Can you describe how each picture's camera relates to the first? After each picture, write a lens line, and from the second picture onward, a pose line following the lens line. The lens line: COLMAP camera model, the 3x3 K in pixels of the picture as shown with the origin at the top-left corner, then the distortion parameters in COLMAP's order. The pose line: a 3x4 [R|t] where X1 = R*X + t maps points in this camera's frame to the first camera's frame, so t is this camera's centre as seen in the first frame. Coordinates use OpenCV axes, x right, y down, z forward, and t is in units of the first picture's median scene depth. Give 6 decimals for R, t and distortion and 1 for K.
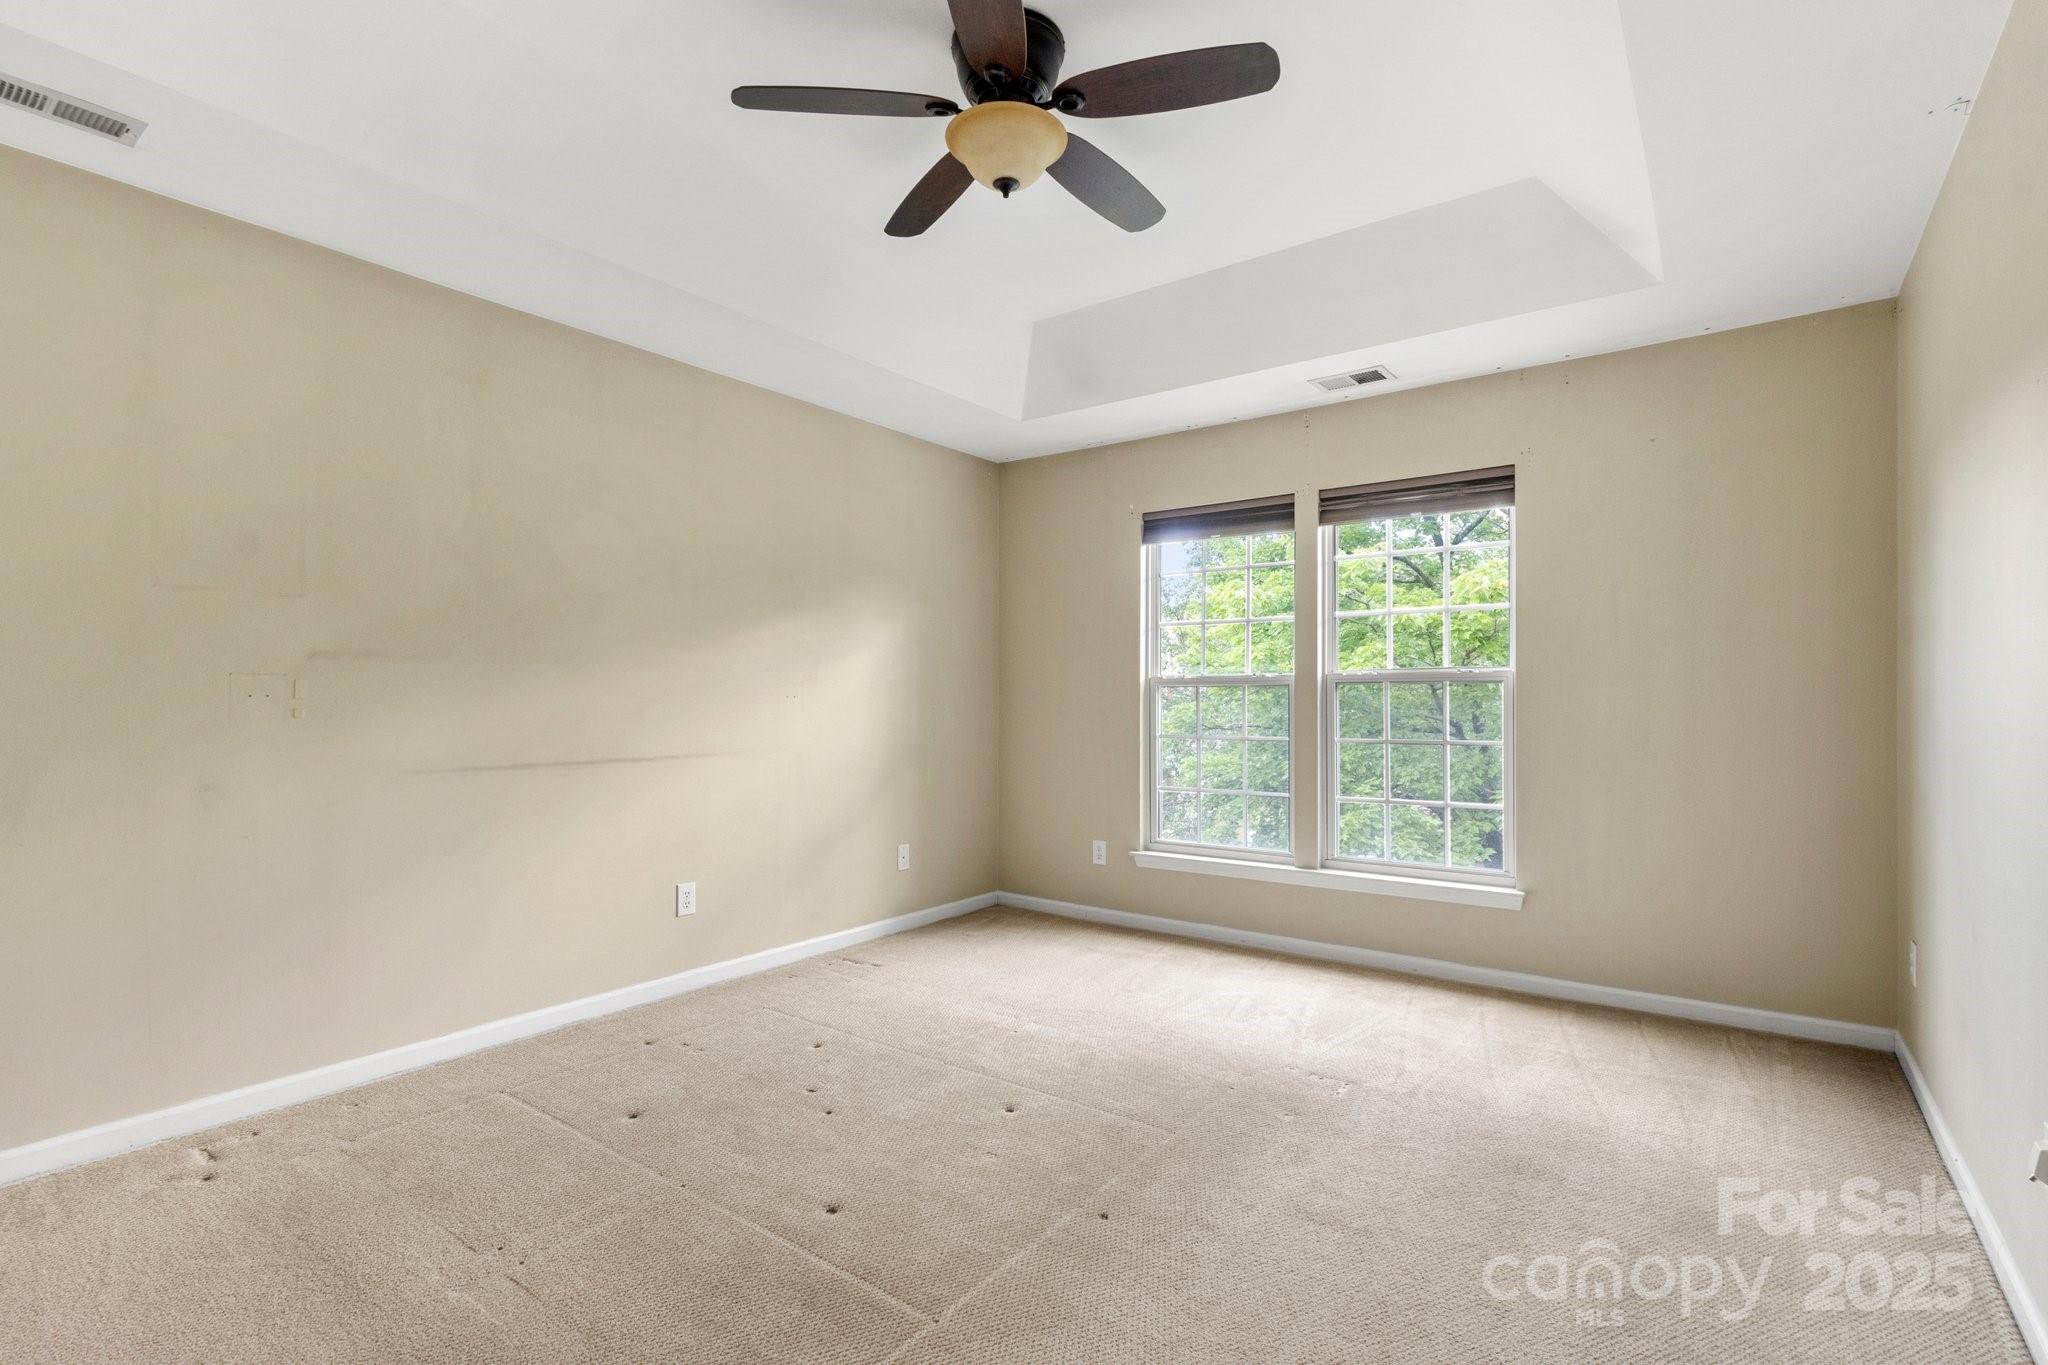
lens RADIAL K [[956.1, 0, 1062.1], [0, 956.1, 688.7], [0, 0, 1]] dist [0.004062, 0.000544]
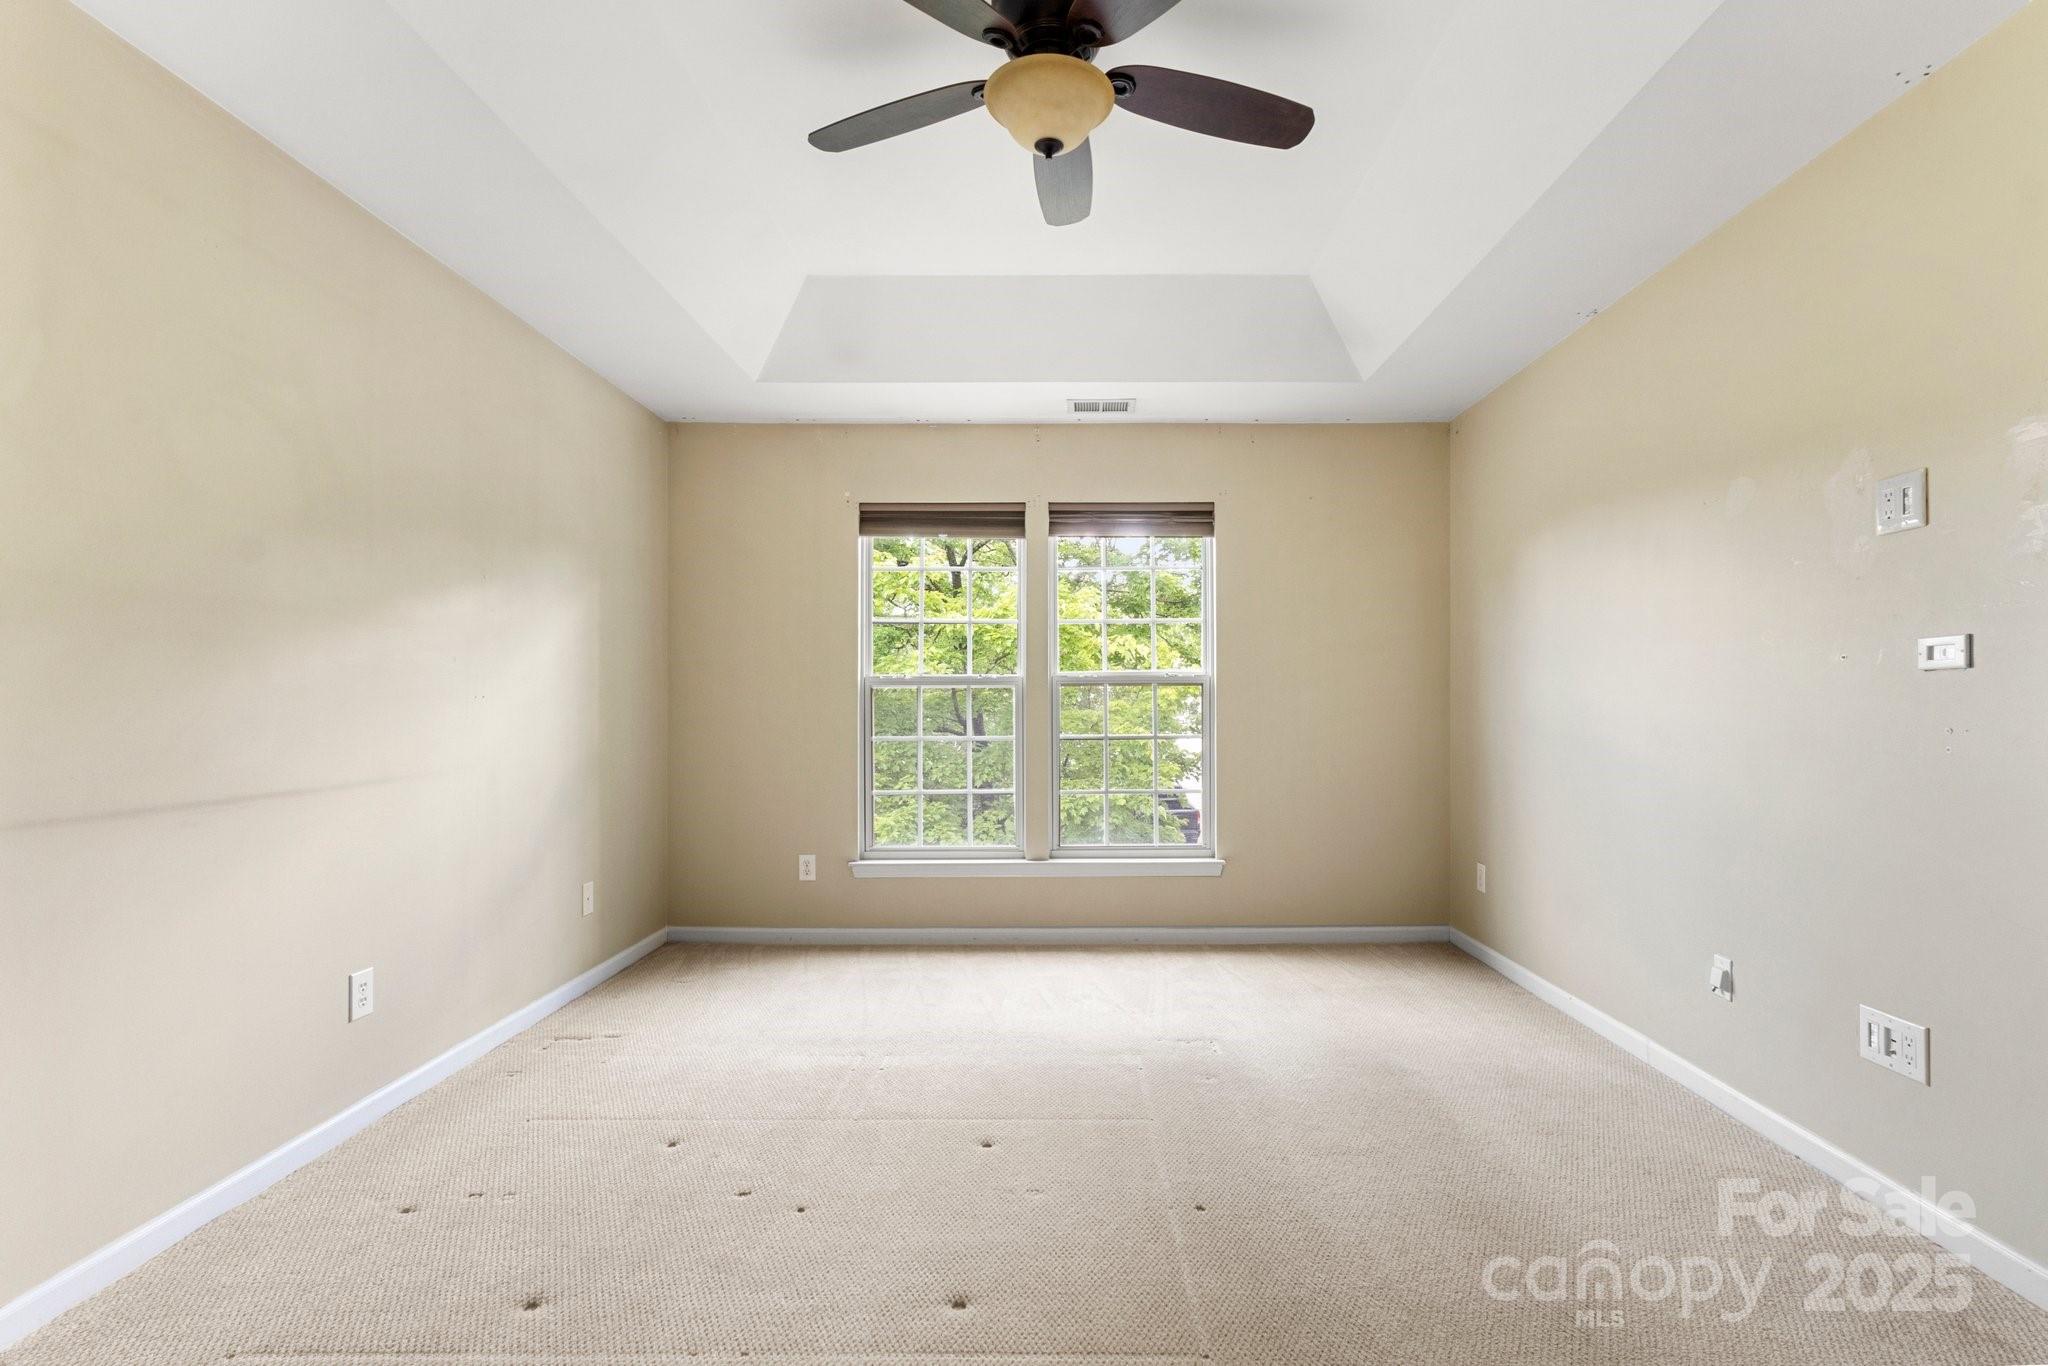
lens RADIAL K [[956.1, 0, 1033.0], [0, 956.1, 692.9], [0, 0, 1]] dist [0.004062, 0.000544]
pose [[0.808050, 0.003405, 0.589104, -0.370373], [-0.004709, 0.999989, 0.000679, 0.002892], [-0.589095, -0.003323, 0.808057, 0.152335]]
